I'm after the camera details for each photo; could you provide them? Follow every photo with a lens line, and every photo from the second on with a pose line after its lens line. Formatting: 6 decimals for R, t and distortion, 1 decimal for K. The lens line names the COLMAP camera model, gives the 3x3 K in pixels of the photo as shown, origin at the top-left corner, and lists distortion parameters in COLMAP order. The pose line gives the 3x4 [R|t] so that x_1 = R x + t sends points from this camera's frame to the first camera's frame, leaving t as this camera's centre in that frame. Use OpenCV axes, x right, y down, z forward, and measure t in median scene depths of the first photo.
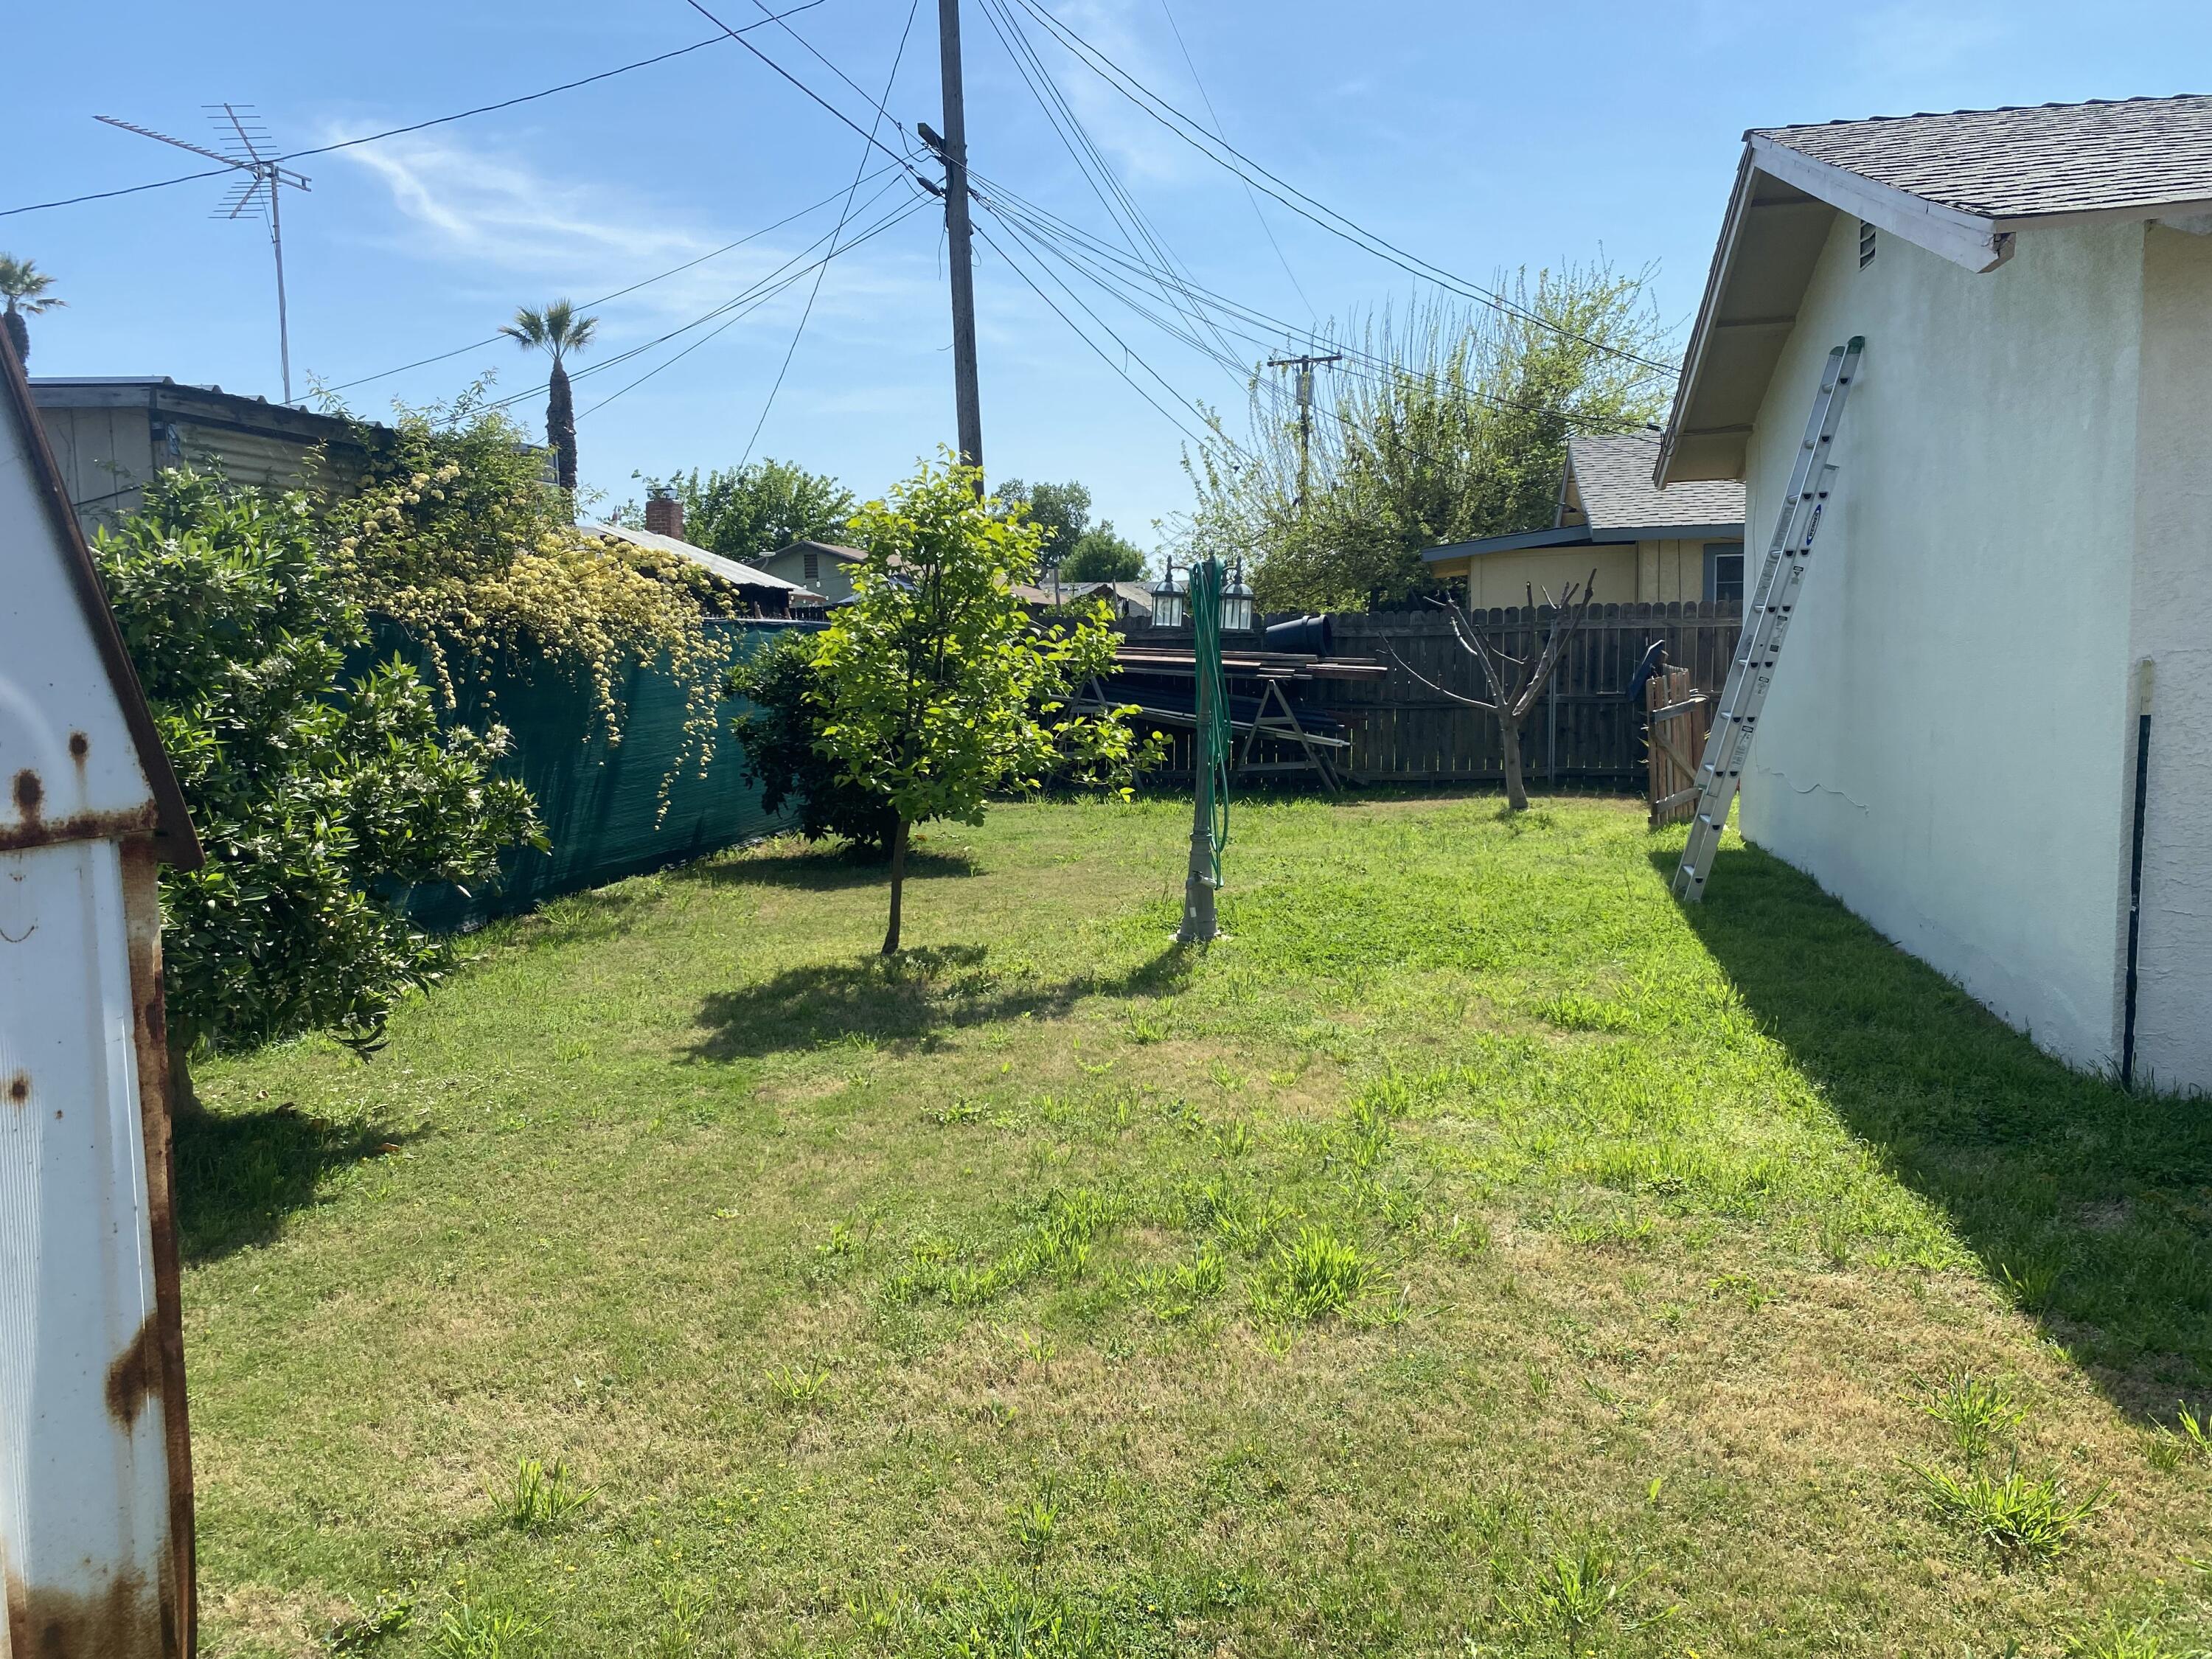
lens RADIAL K [[1701.3, 0, 1094.9], [0, 1701.3, 827.1], [0, 0, 1]] dist [0.129219, -0.291986]
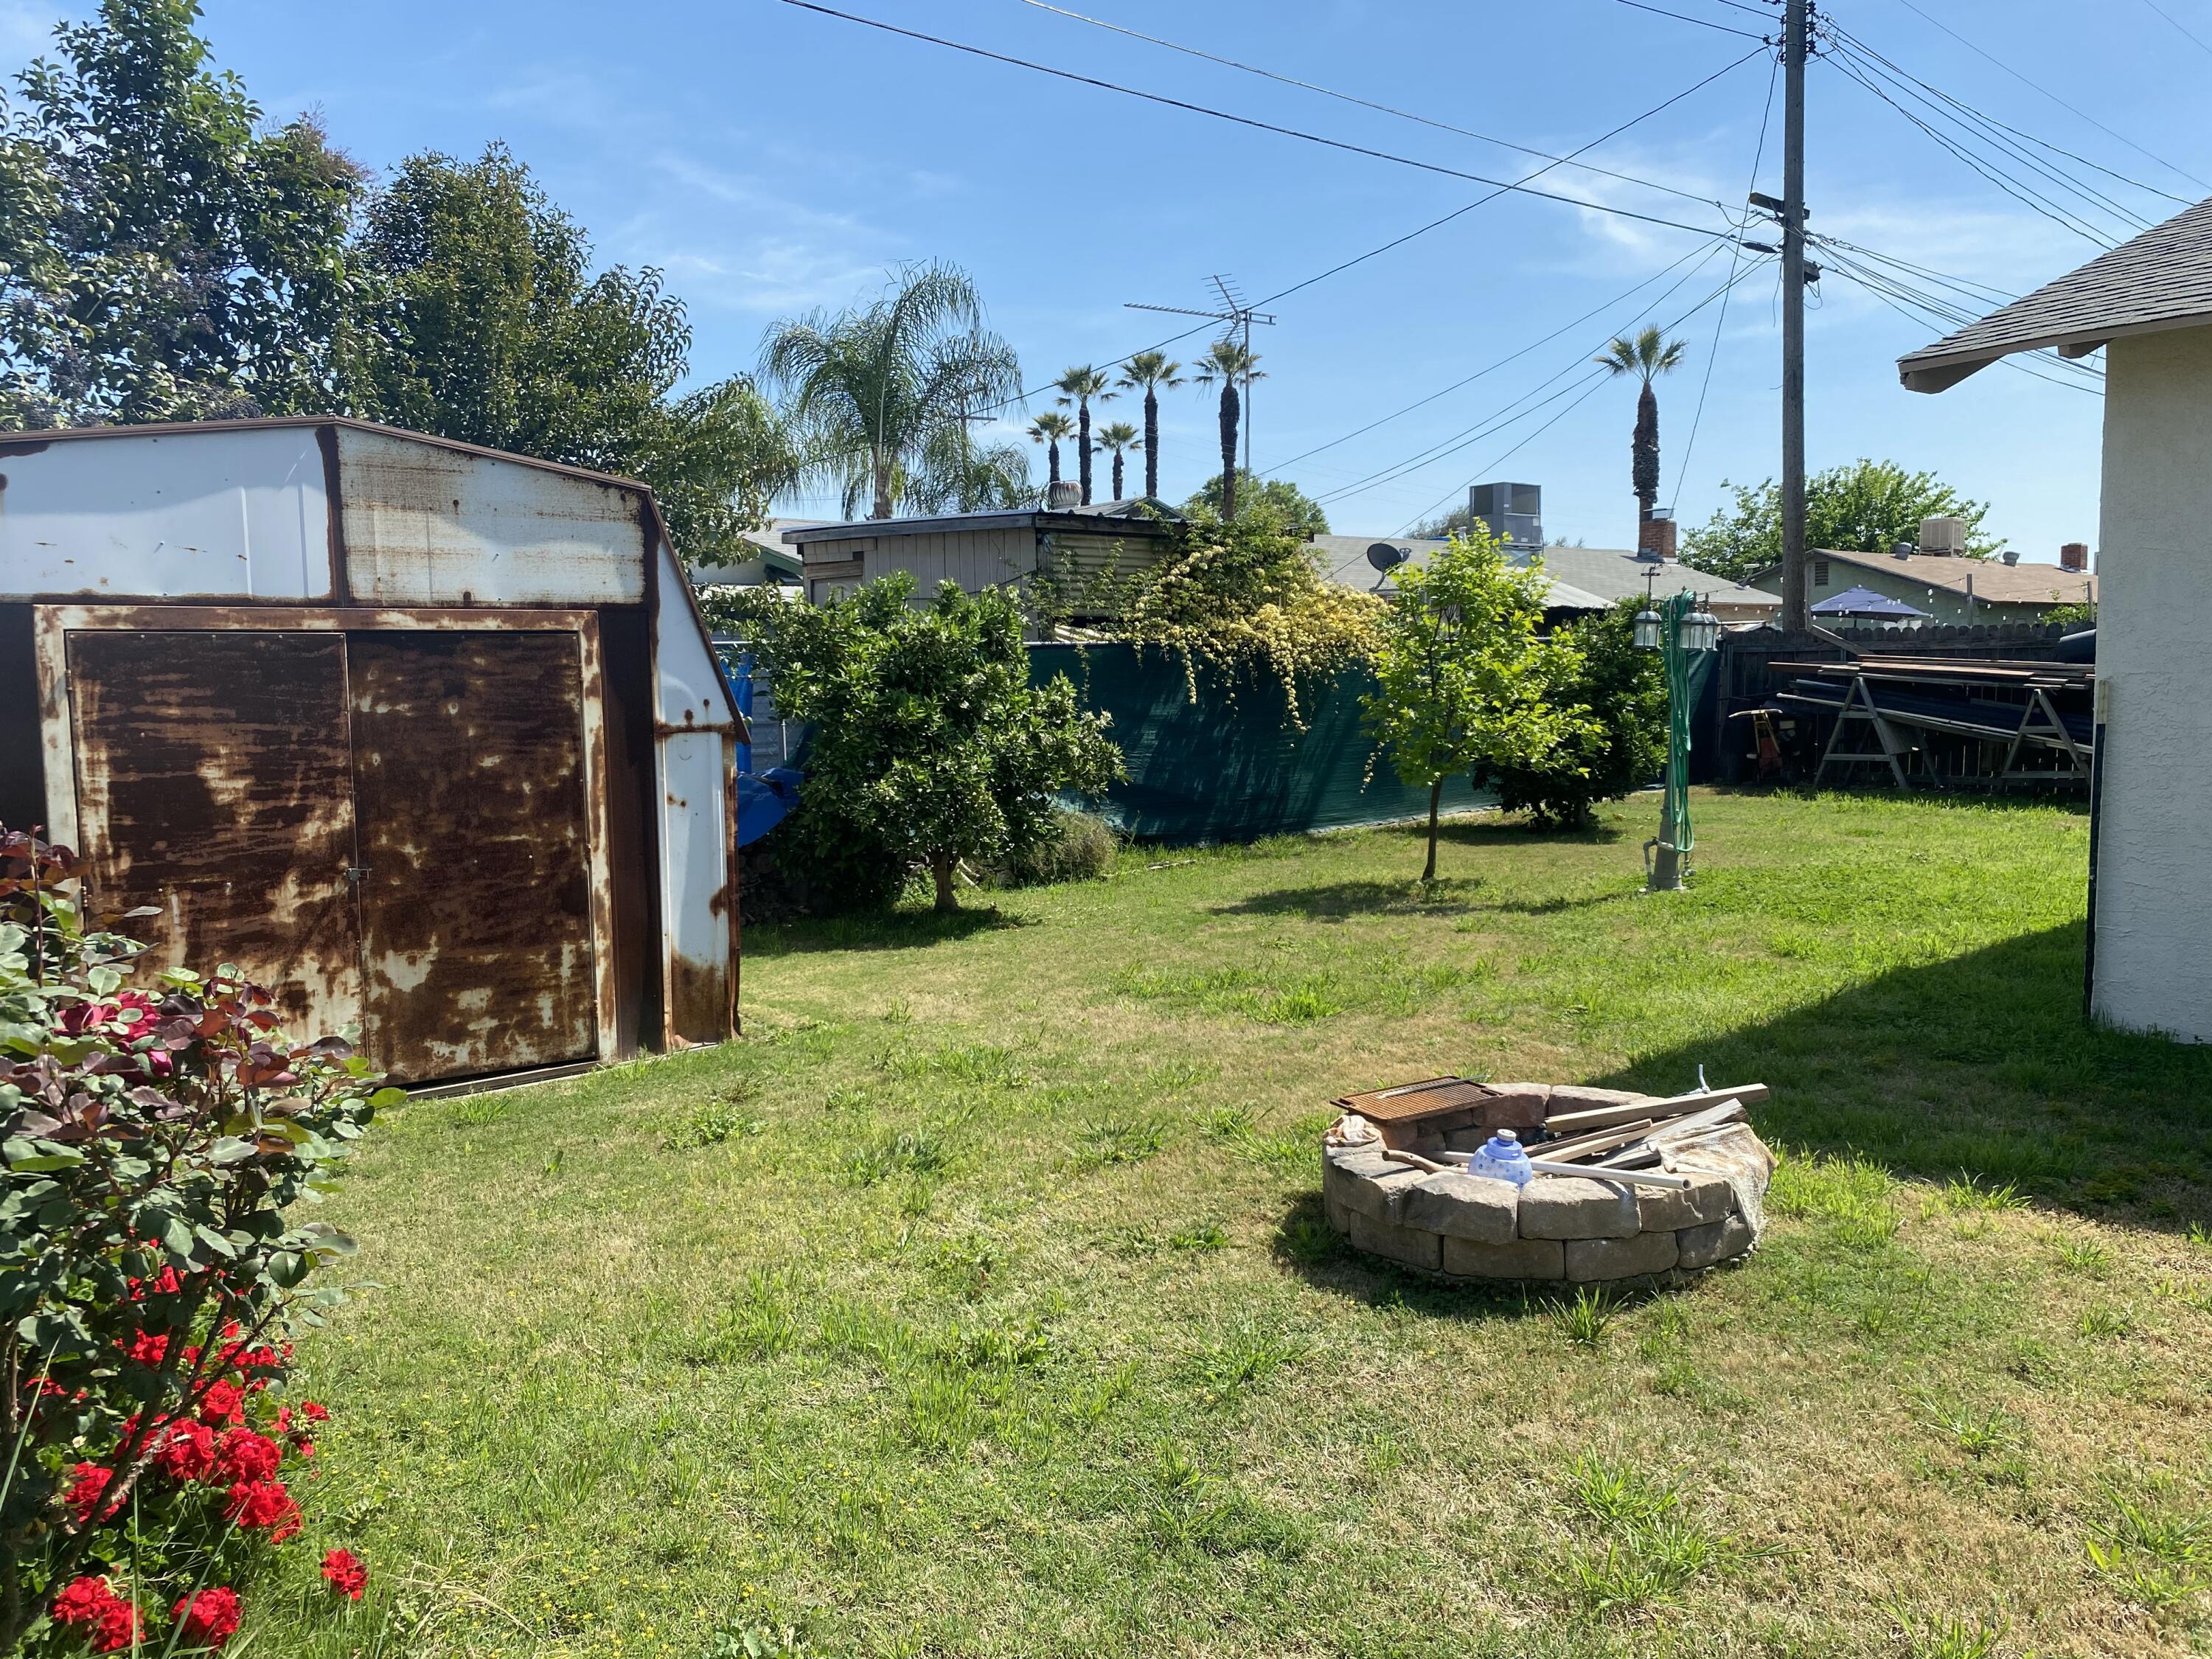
lens RADIAL K [[1701.3, 0, 1094.9], [0, 1701.3, 827.1], [0, 0, 1]] dist [0.129219, -0.291986]
pose [[0.799707, 0.056160, -0.597758, 0.272365], [-0.058511, 0.998166, 0.015500, 0.013197], [0.597533, 0.022580, 0.801526, -0.162814]]
